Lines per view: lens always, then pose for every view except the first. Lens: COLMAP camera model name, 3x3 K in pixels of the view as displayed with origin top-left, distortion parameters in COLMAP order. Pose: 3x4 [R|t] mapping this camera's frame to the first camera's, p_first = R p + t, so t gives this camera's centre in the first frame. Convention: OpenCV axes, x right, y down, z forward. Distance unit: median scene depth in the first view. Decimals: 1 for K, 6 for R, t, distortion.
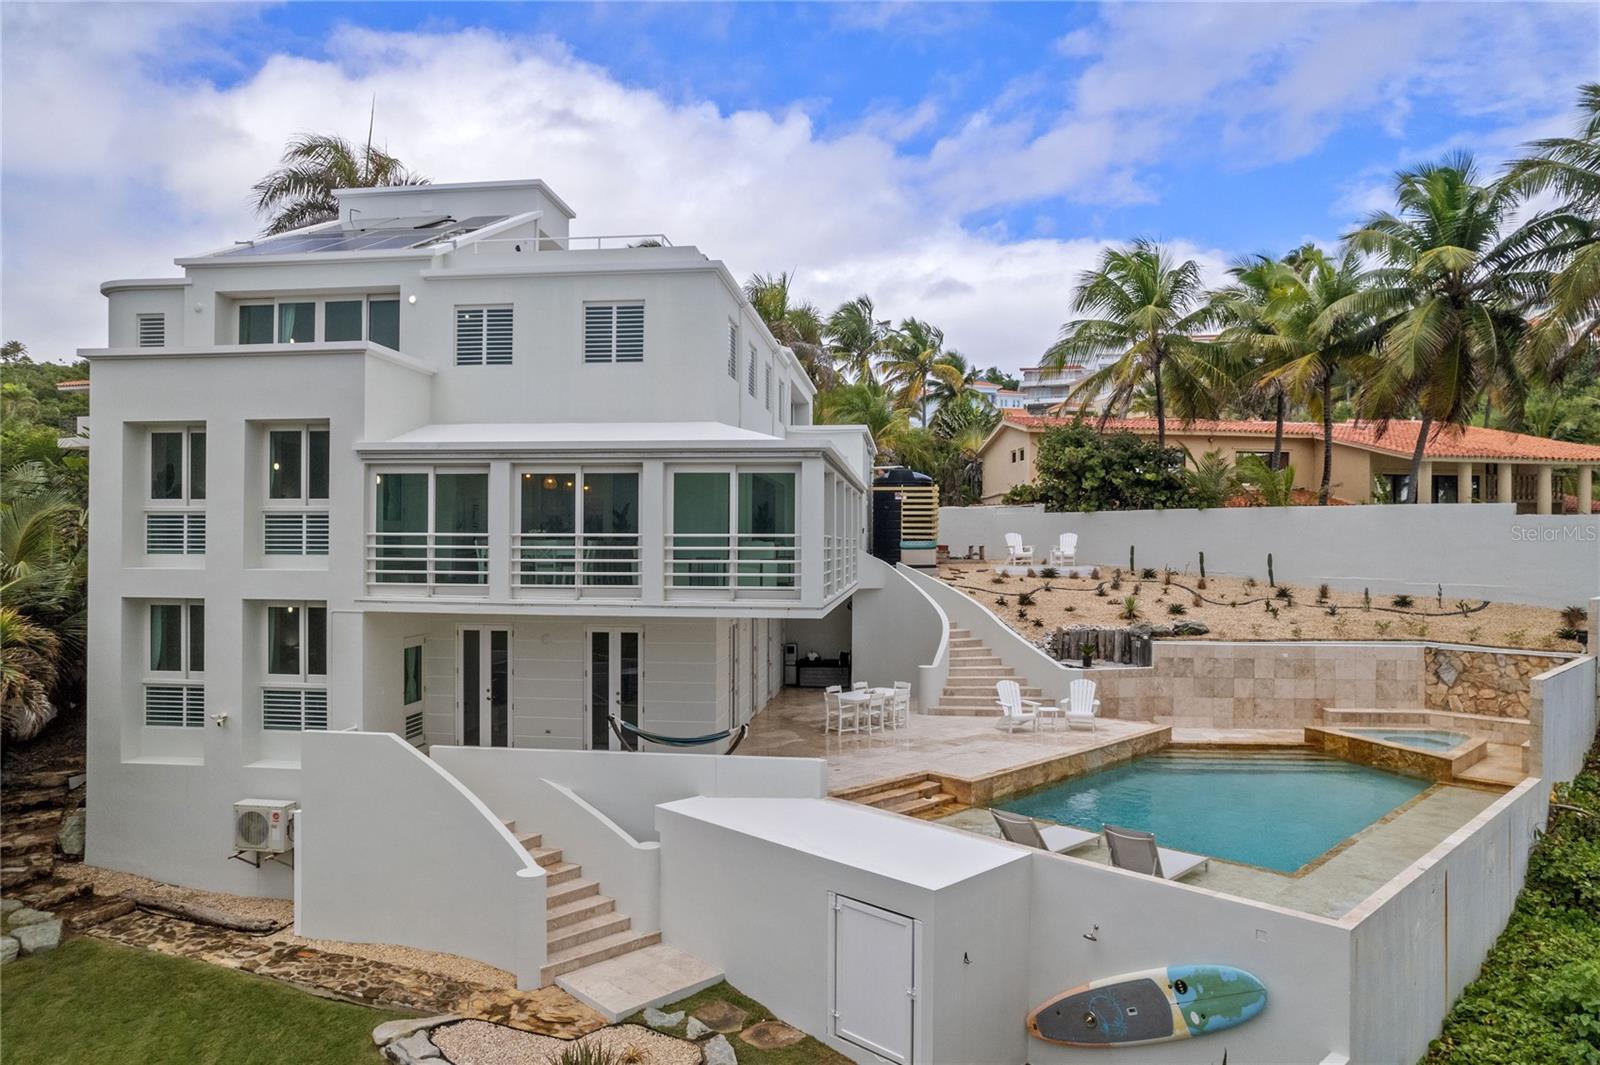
lens RADIAL K [[1056.1, 0, 804.8], [0, 1056.1, 535.9], [0, 0, 1]] dist [-0.071728, 0.072400]
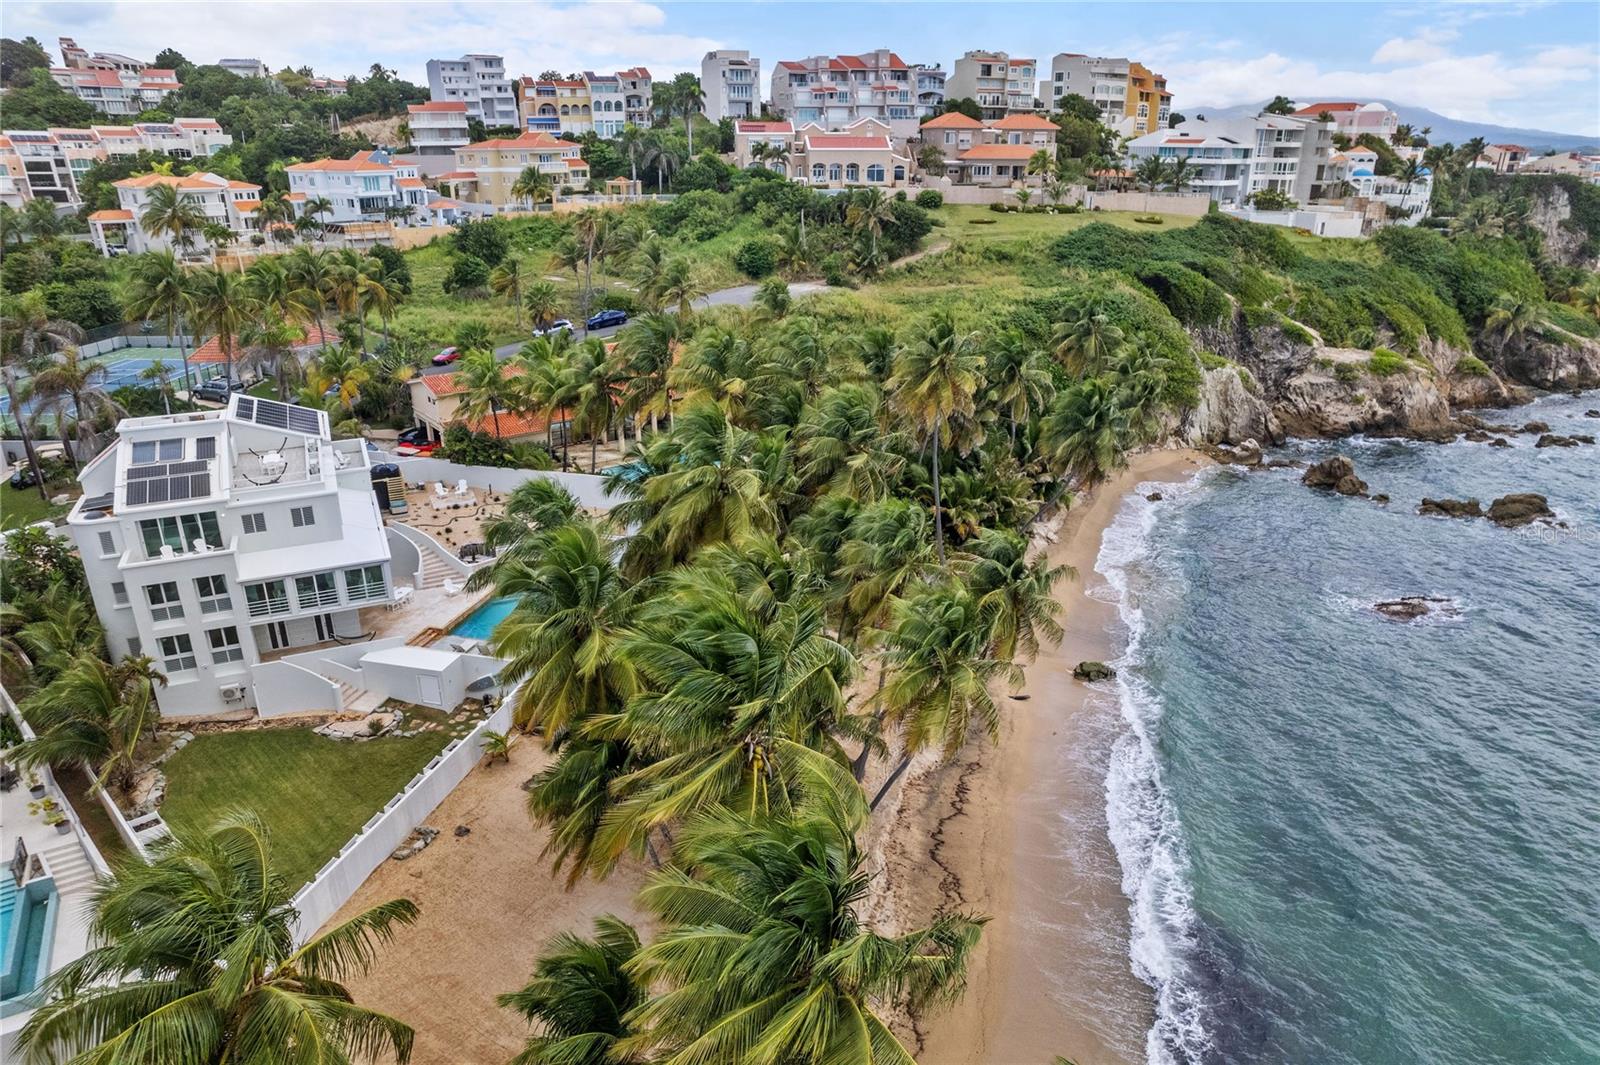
lens RADIAL K [[1056.1, 0, 804.8], [0, 1056.1, 535.9], [0, 0, 1]] dist [-0.071728, 0.072400]
pose [[0.860589, -0.194992, 0.470494, -0.294046], [0.009416, 0.929739, 0.368099, -1.007137], [-0.509213, -0.312352, 0.801959, -1.773451]]
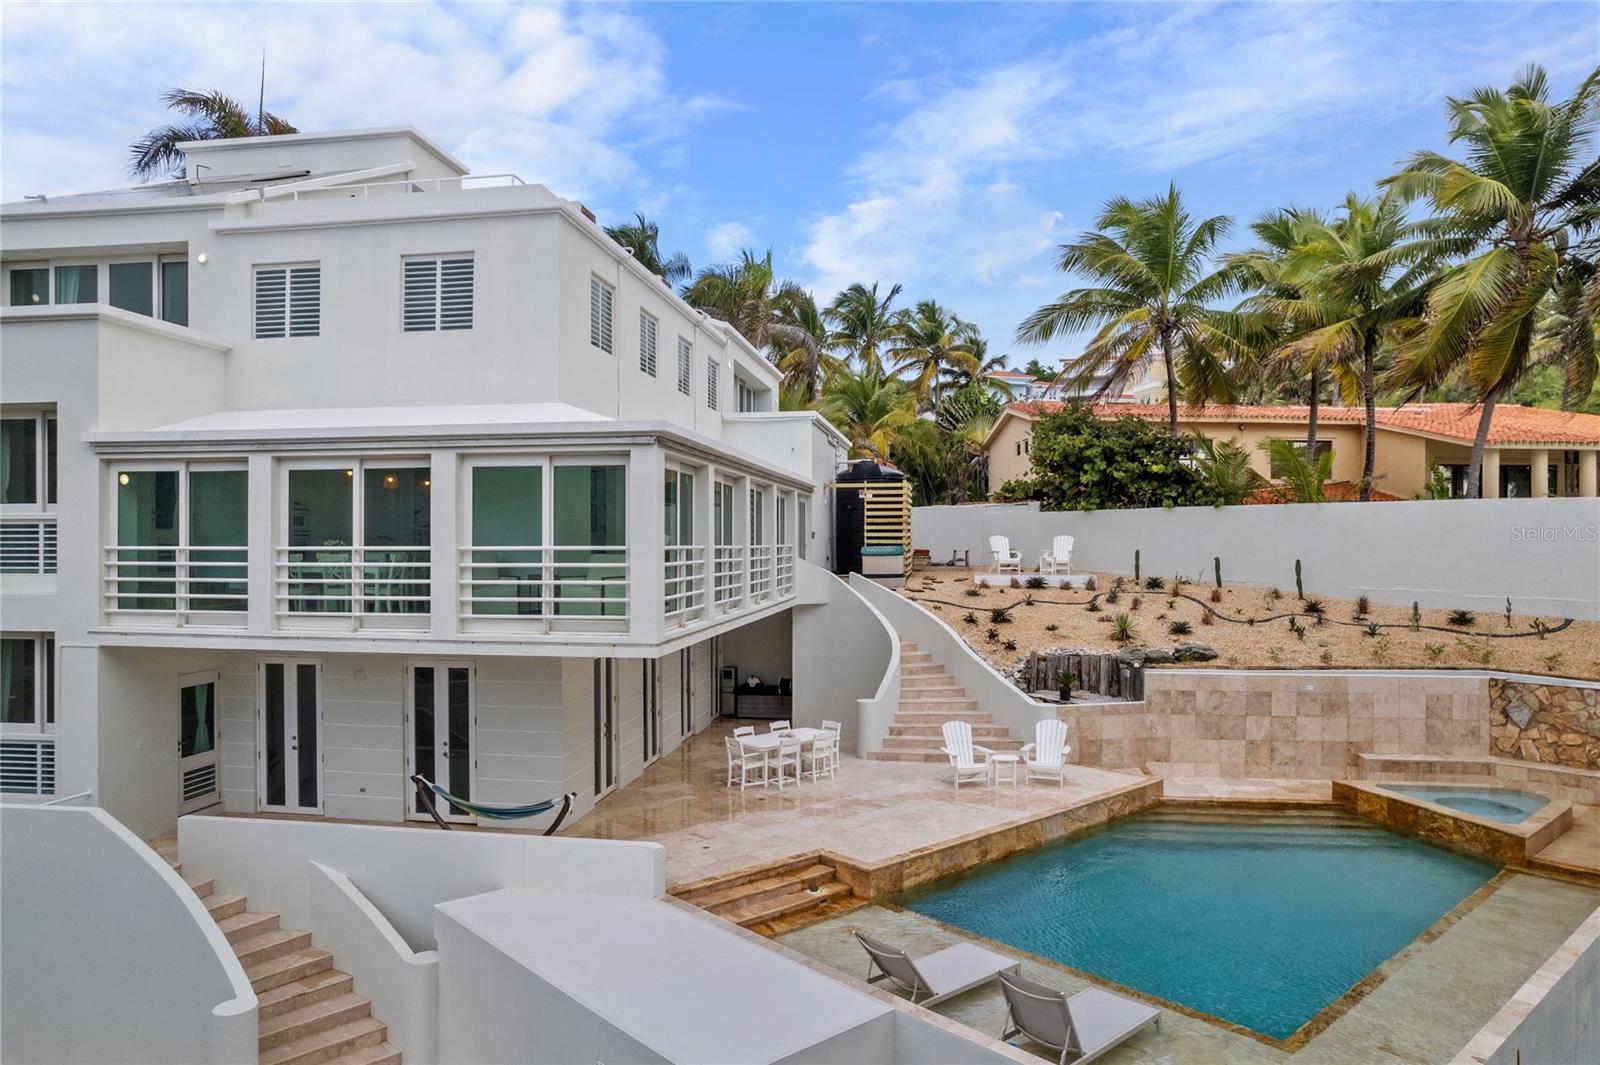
lens RADIAL K [[1056.1, 0, 804.8], [0, 1056.1, 535.9], [0, 0, 1]] dist [-0.071728, 0.072400]
pose [[0.998806, -0.005505, -0.048538, 0.109931], [0.005601, 0.999983, 0.001857, -0.006881], [0.048527, -0.002126, 0.998820, 0.176367]]
